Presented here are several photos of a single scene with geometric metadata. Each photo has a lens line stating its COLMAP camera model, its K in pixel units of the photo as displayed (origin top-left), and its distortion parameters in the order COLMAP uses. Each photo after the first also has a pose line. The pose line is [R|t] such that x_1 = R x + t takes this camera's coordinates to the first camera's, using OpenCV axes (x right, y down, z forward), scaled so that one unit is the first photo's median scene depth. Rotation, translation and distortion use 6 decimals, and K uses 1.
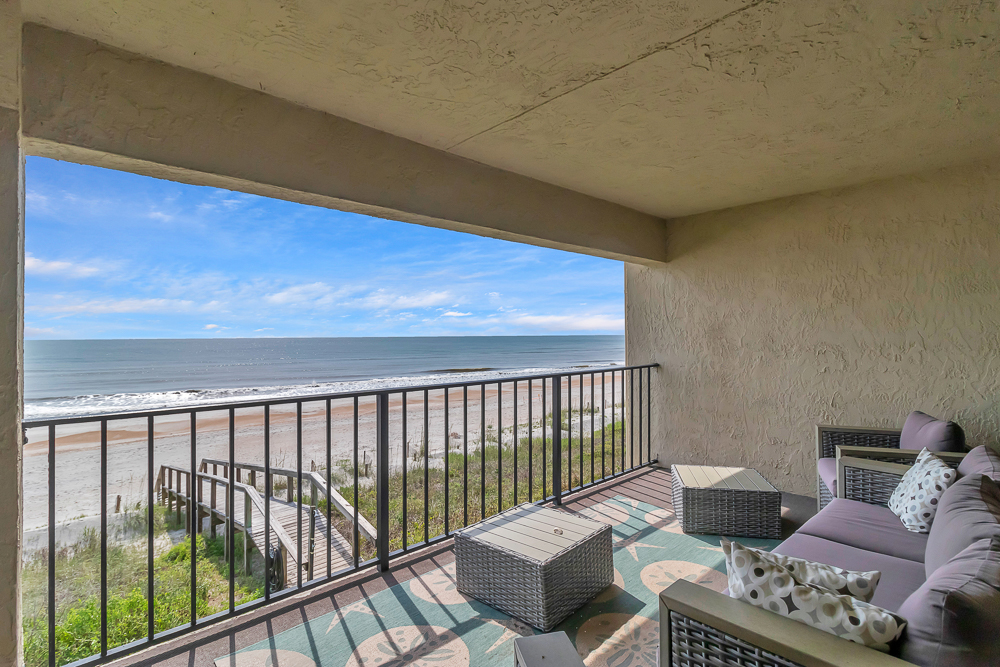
lens RADIAL K [[493.4, 0, 500.0], [0, 493.4, 333.5], [0, 0, 1]] dist [-0.000567, -0.000310]
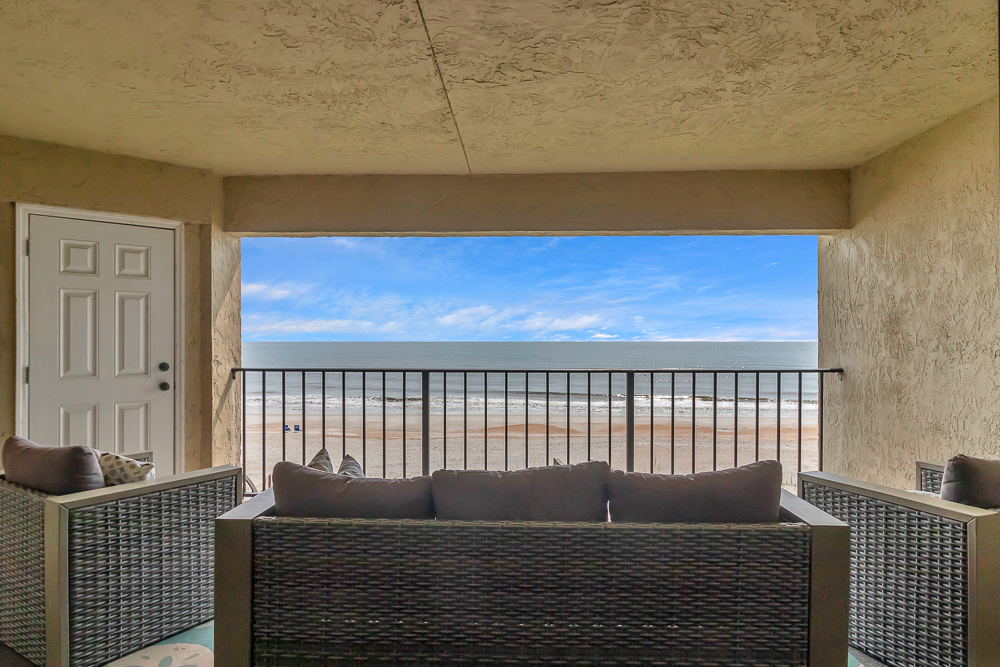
lens RADIAL K [[590.8, 0, 486.3], [0, 590.8, 347.8], [0, 0, 1]] dist [-0.003165, -0.000503]
pose [[0.694832, 0.018149, -0.718943, 0.627966], [-0.004654, 0.999774, 0.020741, 0.015748], [0.719157, -0.011066, 0.694760, 0.013830]]
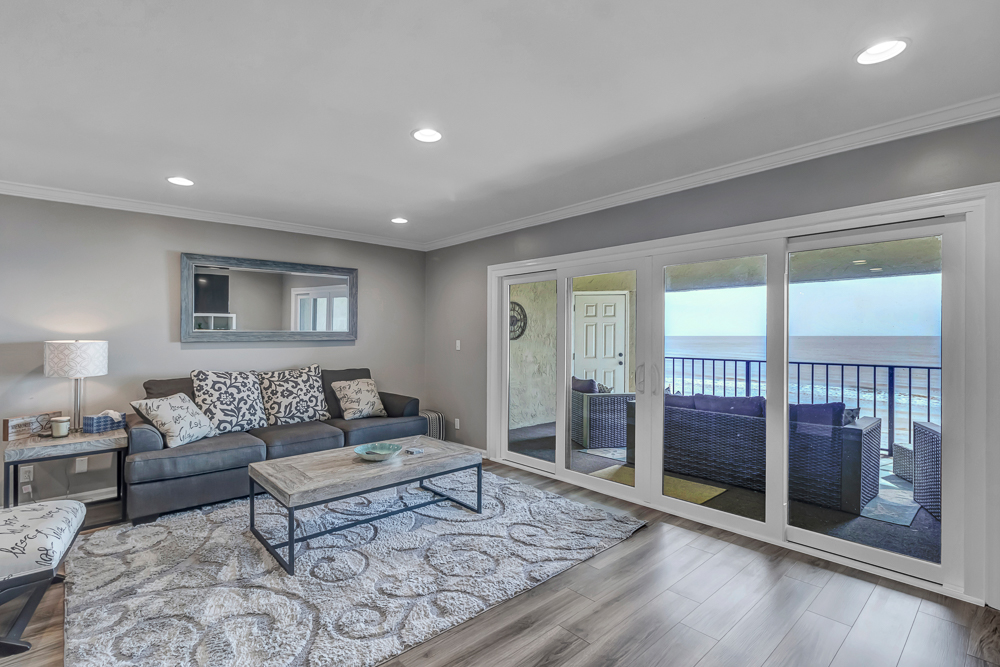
lens RADIAL K [[476.6, 0, 500.0], [0, 476.6, 333.5], [0, 0, 1]] dist [0.001041, -0.000110]
pose [[-0.009696, 0.006158, -0.999934, 1.296776], [0.003360, 0.999976, 0.006126, -0.019631], [0.999947, -0.003300, -0.009717, -0.119014]]
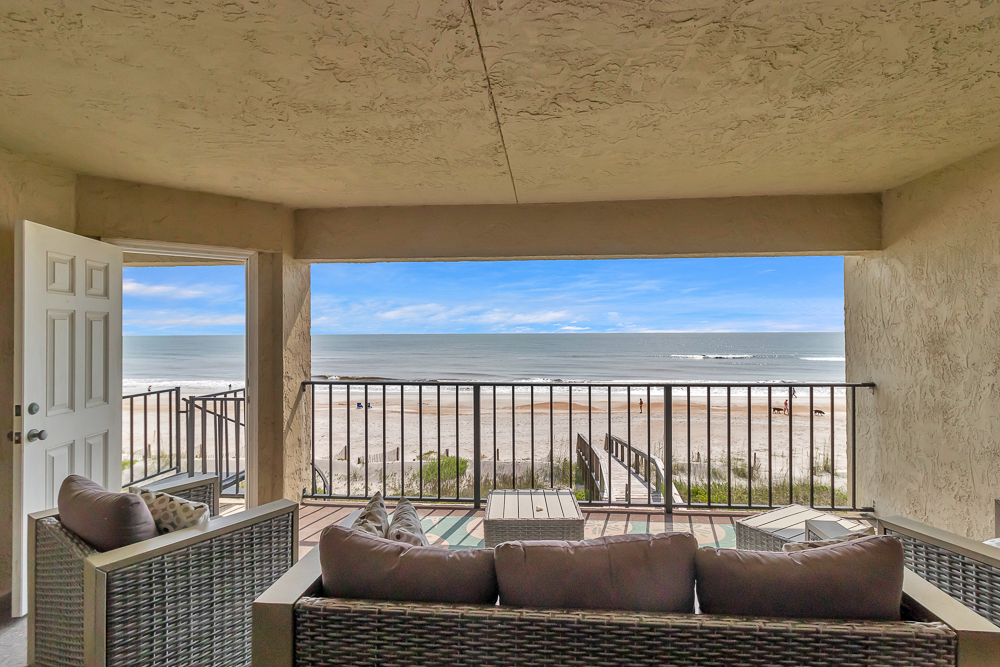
lens RADIAL K [[476.6, 0, 500.0], [0, 476.6, 333.5], [0, 0, 1]] dist [0.001041, -0.000110]
pose [[0.665008, 0.006133, -0.746811, 0.524569], [0.001130, 0.999957, 0.009219, -0.025099], [0.746835, -0.006975, 0.664972, 0.081714]]
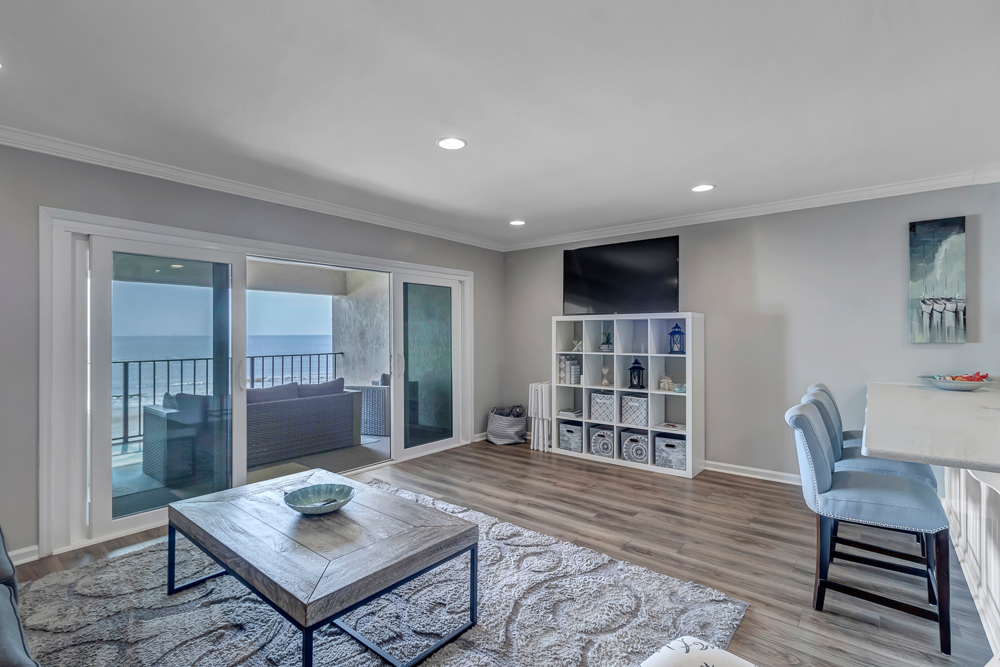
lens RADIAL K [[476.6, 0, 500.0], [0, 476.6, 333.5], [0, 0, 1]] dist [0.001041, -0.000110]
pose [[0.992759, 0.009447, 0.119748, 0.725761], [-0.010176, 0.999933, 0.005478, -0.021998], [-0.119688, -0.006657, 0.992789, -0.819754]]
